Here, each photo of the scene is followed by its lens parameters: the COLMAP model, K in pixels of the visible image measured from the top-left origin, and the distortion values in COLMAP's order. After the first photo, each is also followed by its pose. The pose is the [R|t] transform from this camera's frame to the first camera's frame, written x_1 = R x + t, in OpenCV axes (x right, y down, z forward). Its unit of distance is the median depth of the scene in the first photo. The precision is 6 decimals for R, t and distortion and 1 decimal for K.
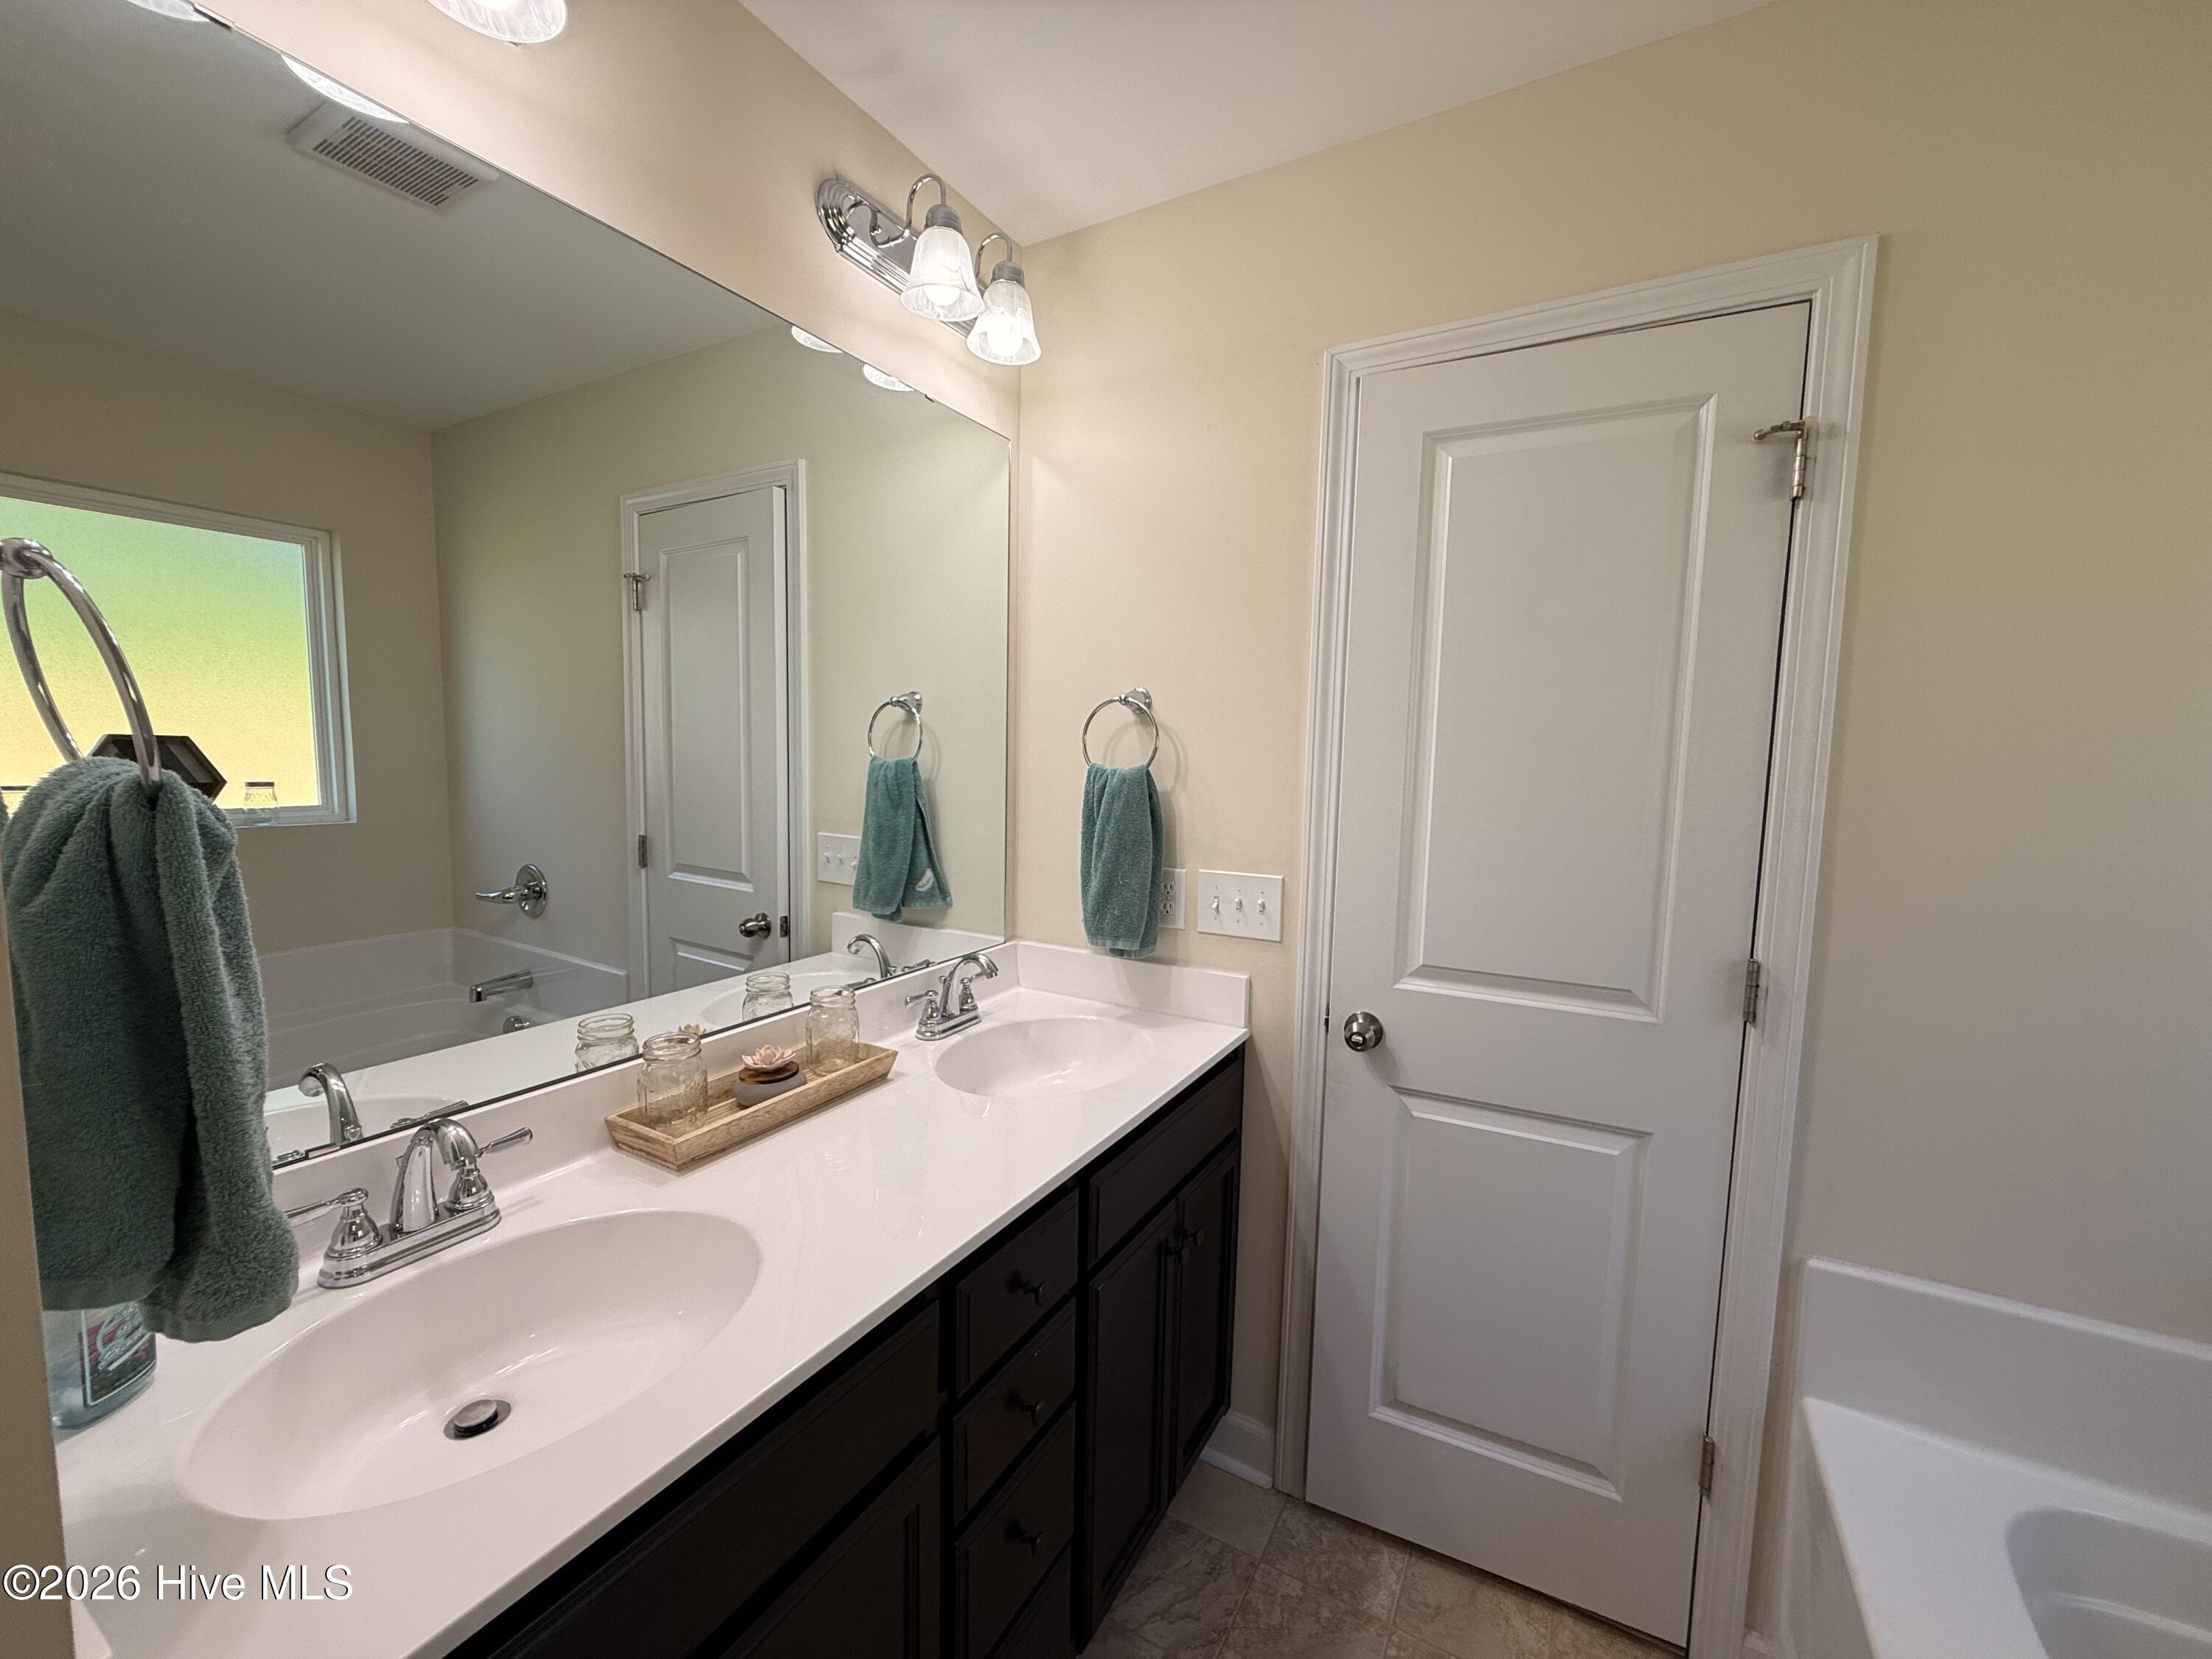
lens RADIAL K [[882.0, 0, 1104.8], [0, 882.0, 831.6], [0, 0, 1]] dist [0.001137, 0.000418]
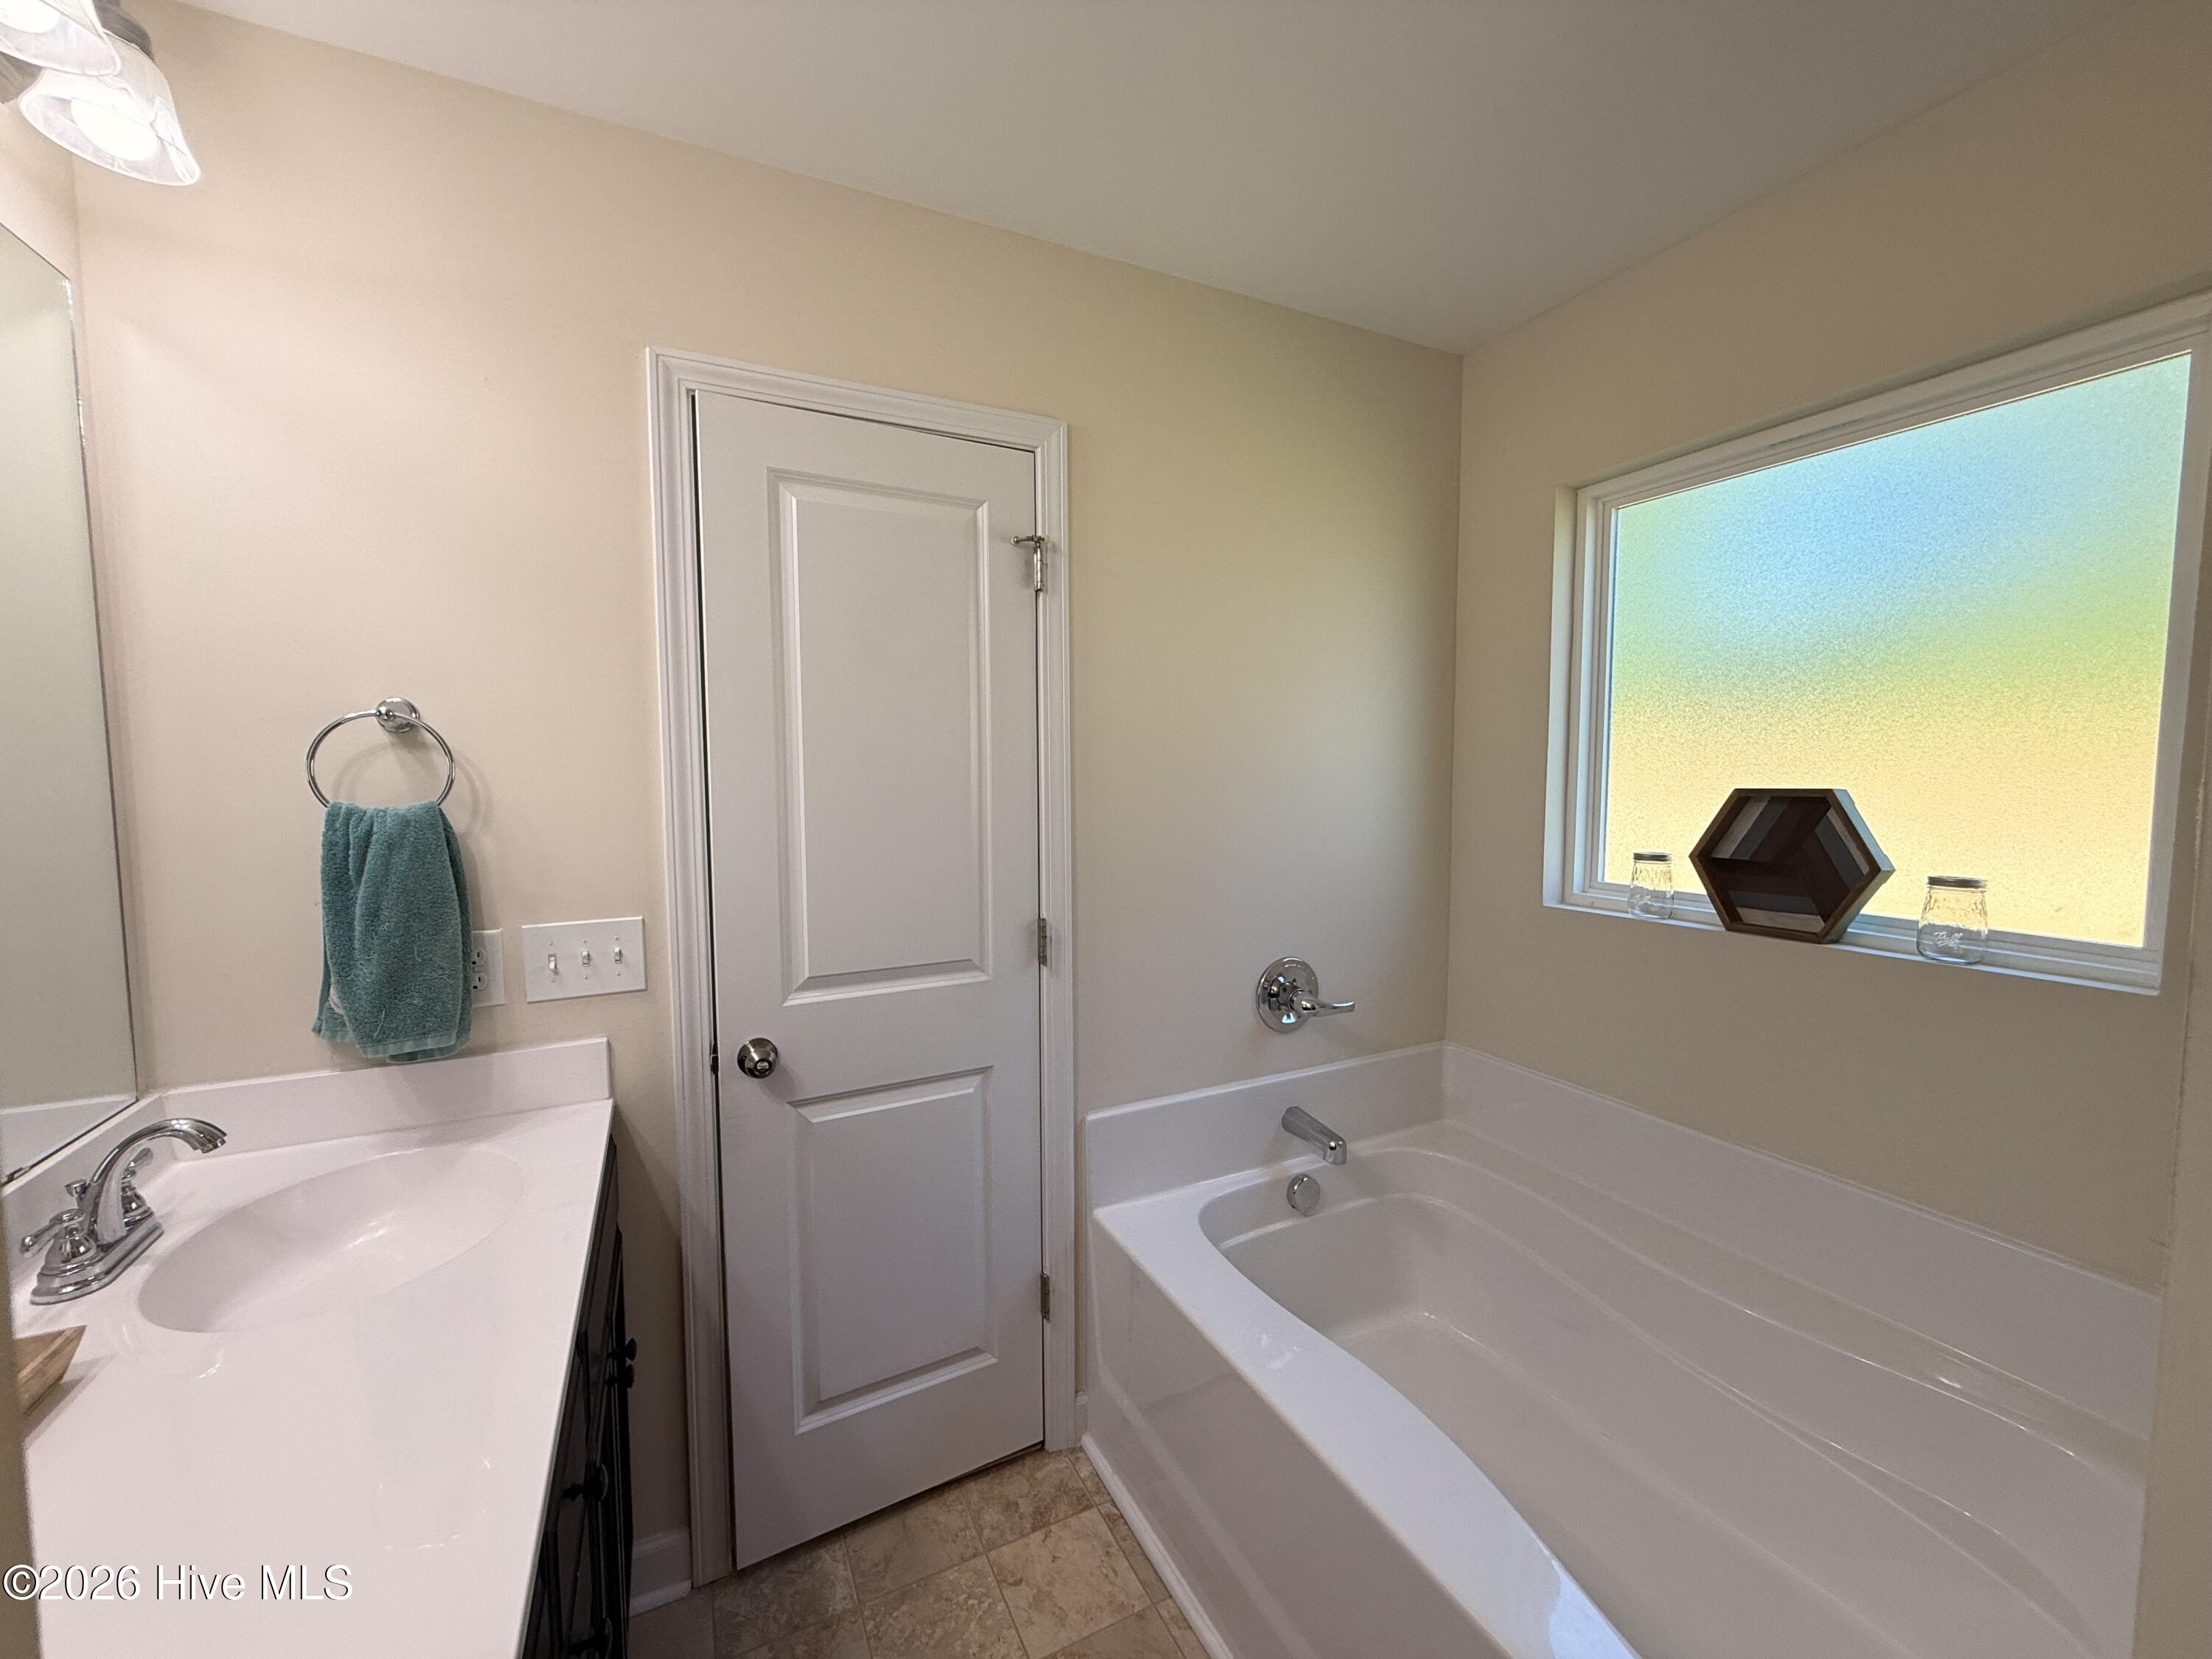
lens RADIAL K [[870.6, 0, 1106.0], [0, 870.6, 829.5], [0, 0, 1]] dist [-0.000403, 0.000102]
pose [[0.563401, -0.079865, 0.822314, -0.269276], [0.093283, 0.995101, 0.032735, -0.023888], [-0.820900, 0.058264, 0.568091, 0.111075]]
